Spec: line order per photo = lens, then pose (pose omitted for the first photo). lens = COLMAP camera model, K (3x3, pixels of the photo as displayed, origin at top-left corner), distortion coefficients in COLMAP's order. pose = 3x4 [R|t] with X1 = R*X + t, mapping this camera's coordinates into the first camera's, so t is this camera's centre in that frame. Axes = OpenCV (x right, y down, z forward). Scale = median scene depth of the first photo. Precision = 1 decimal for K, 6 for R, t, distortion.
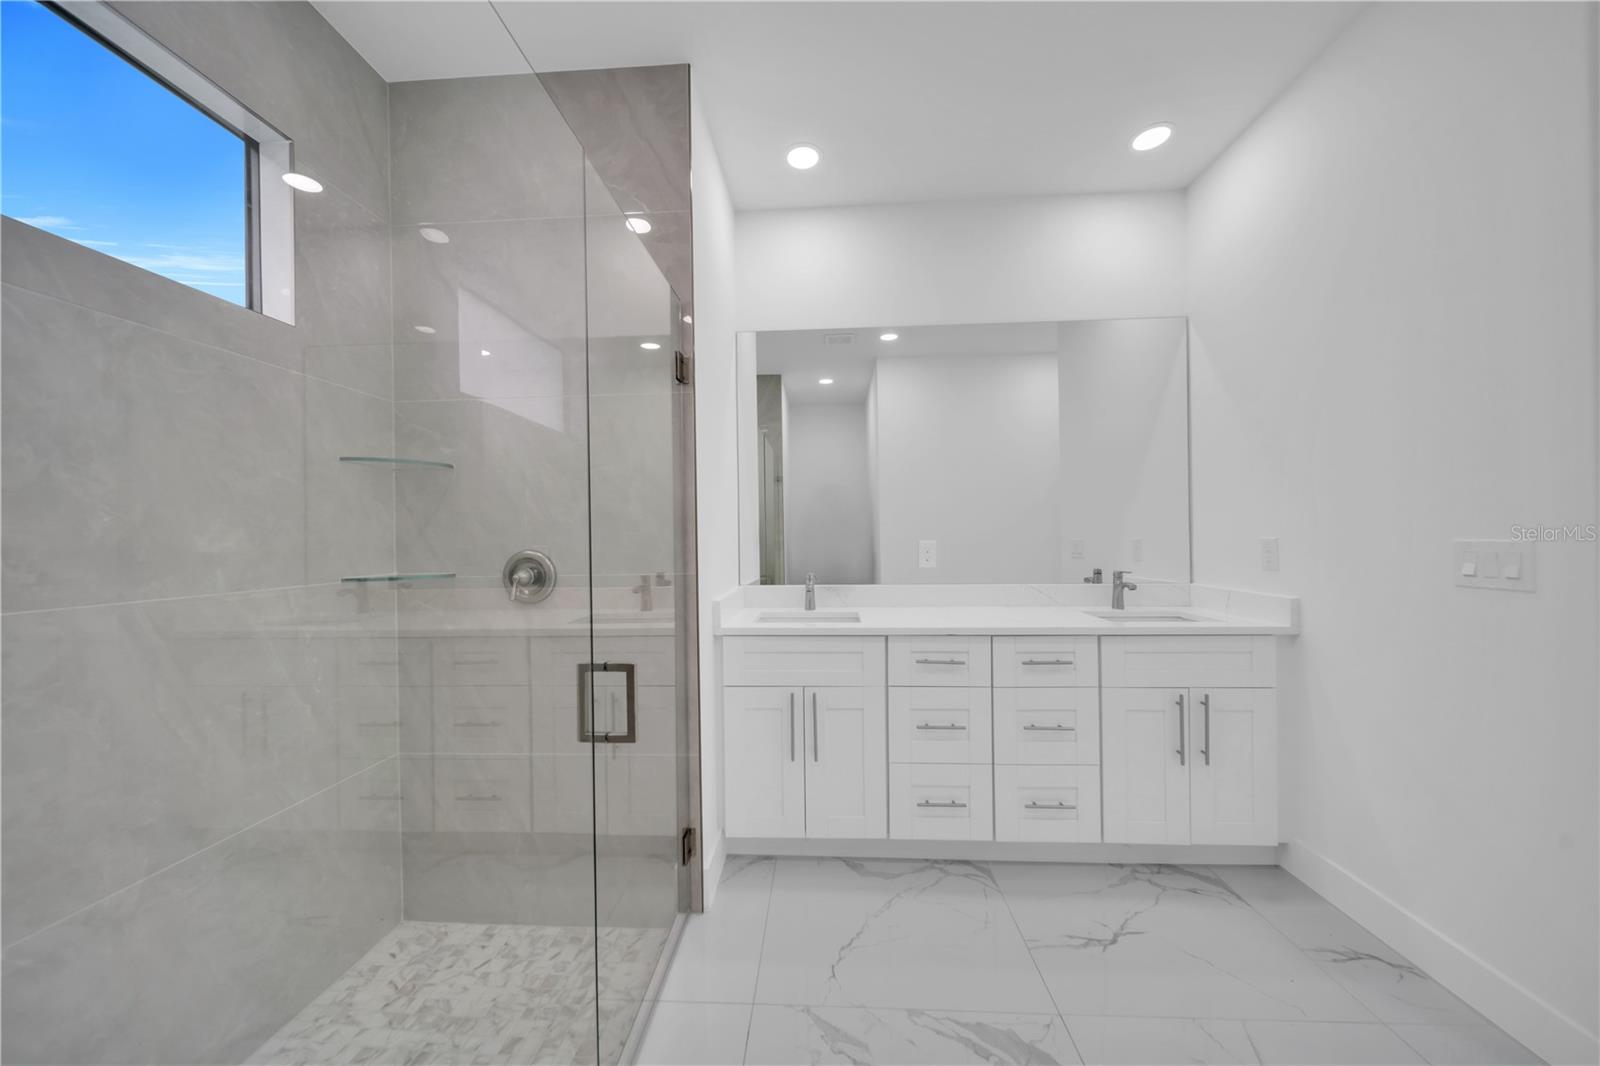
lens RADIAL K [[553.9, 0, 798.8], [0, 553.9, 537.0], [0, 0, 1]] dist [0.000386, -0.001489]
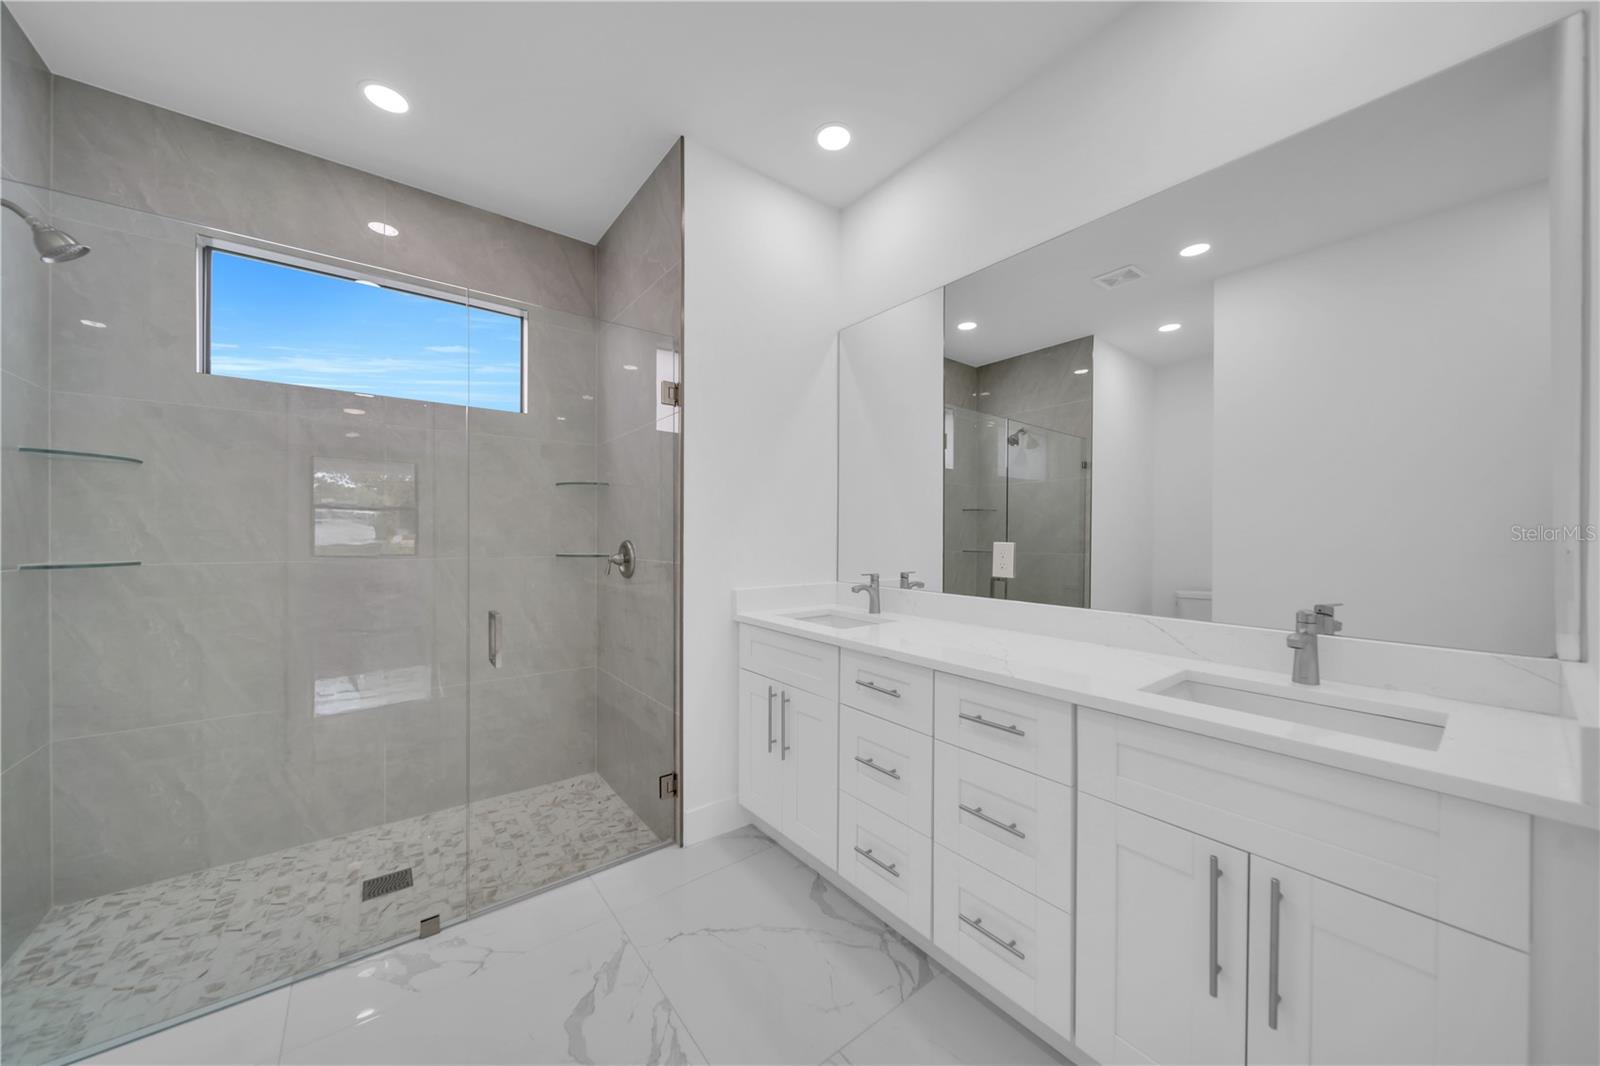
lens RADIAL K [[553.9, 0, 798.4], [0, 553.9, 533.6], [0, 0, 1]] dist [0.000386, -0.001489]
pose [[0.653154, 0.015855, -0.757059, 0.868530], [-0.013938, 0.999863, 0.008915, -0.012587], [0.757097, 0.004729, 0.653286, 0.399767]]
